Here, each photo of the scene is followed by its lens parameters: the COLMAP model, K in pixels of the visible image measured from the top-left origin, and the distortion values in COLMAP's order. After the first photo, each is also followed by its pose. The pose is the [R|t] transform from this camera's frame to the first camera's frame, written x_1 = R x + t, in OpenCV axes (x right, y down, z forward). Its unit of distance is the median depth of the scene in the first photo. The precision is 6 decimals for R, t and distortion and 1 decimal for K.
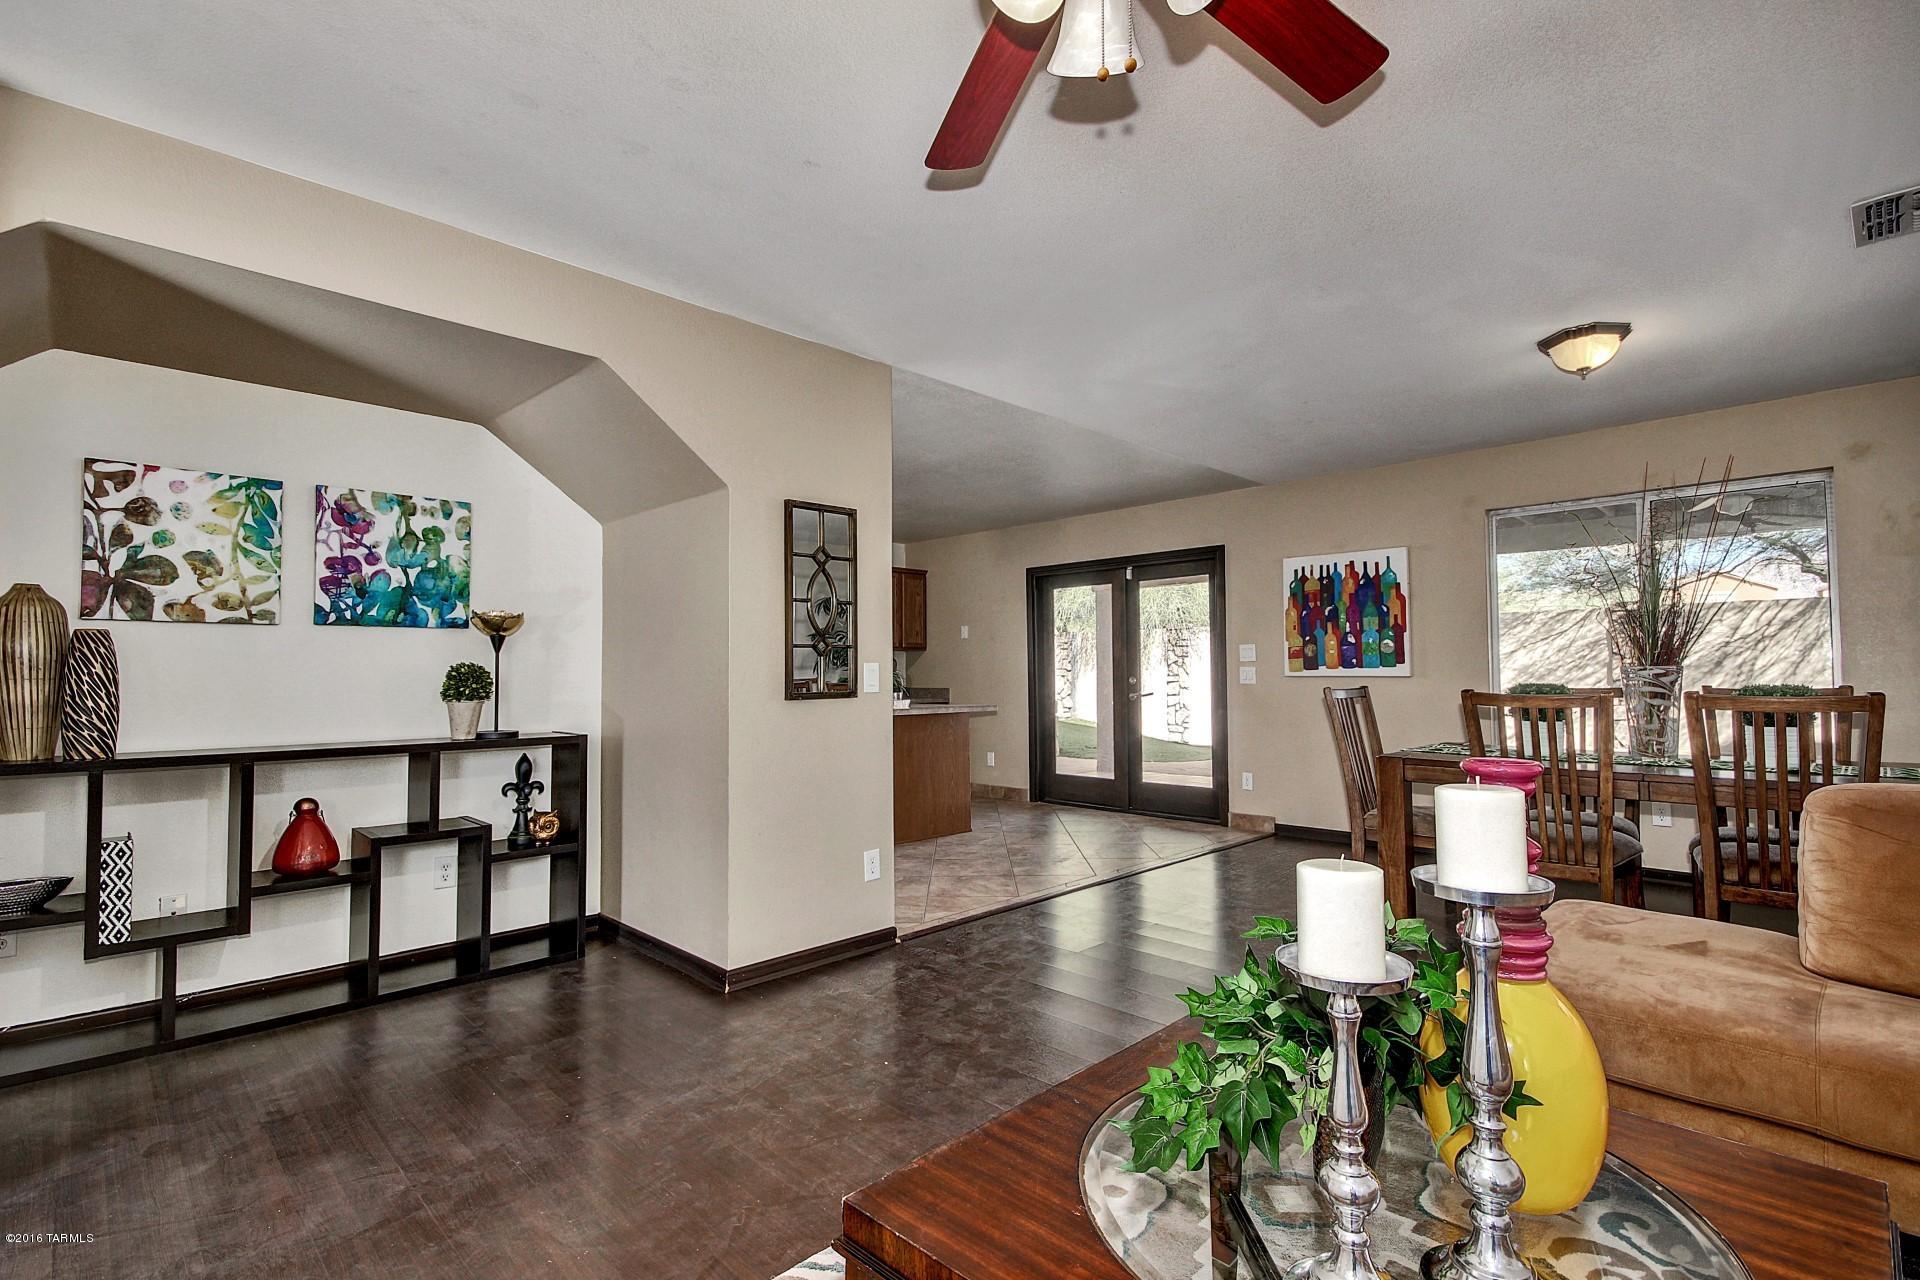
lens RADIAL K [[888.1, 0, 967.3], [0, 888.1, 643.1], [0, 0, 1]] dist [0.016047, -0.010722]
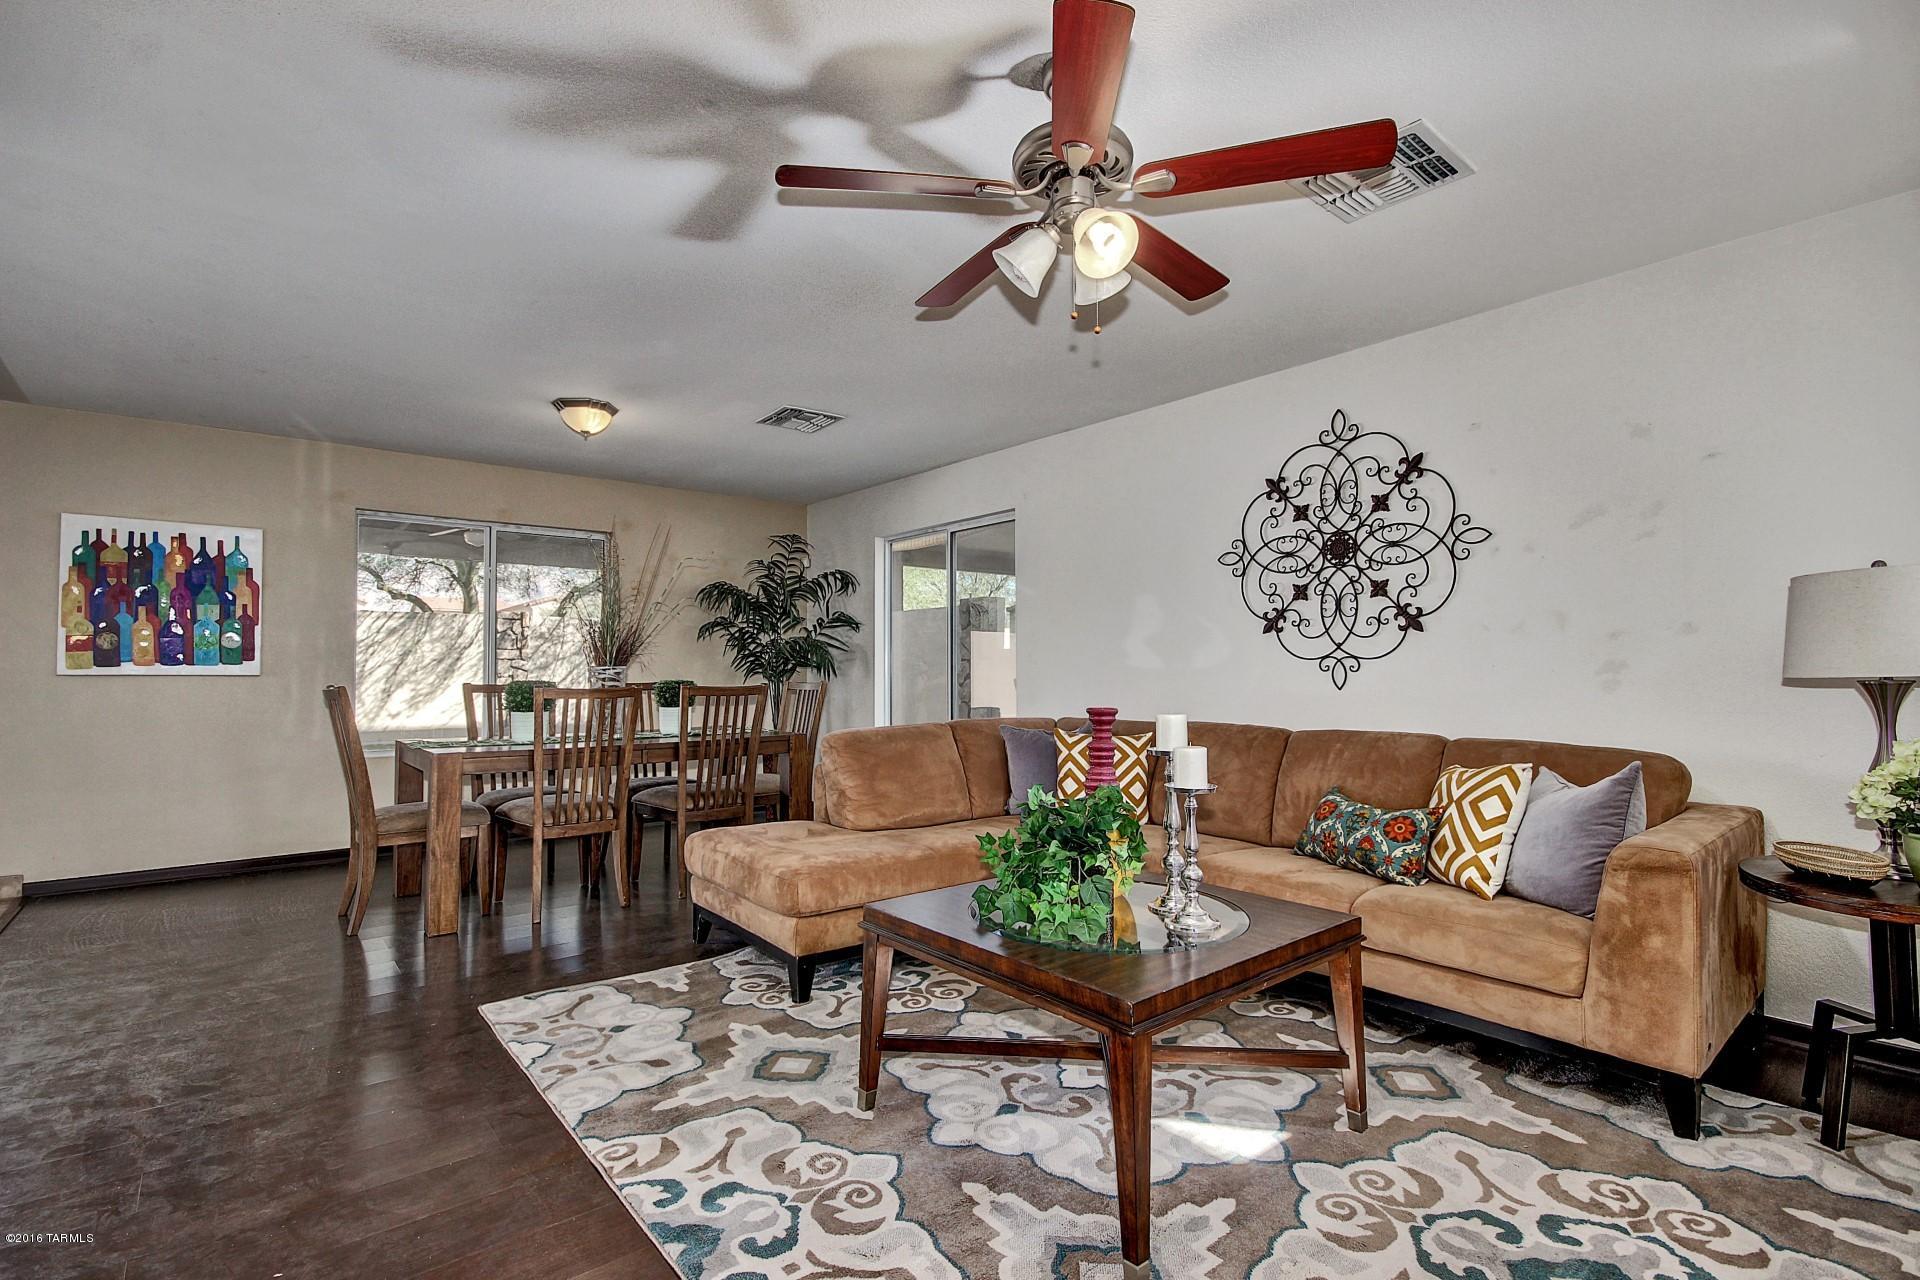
lens RADIAL K [[888.1, 0, 967.3], [0, 888.1, 643.1], [0, 0, 1]] dist [0.016047, -0.010722]
pose [[0.085834, 0.038526, 0.995564, -0.315182], [-0.037737, 0.998661, -0.035393, 0.009515], [-0.995595, -0.034532, 0.087173, 0.209722]]
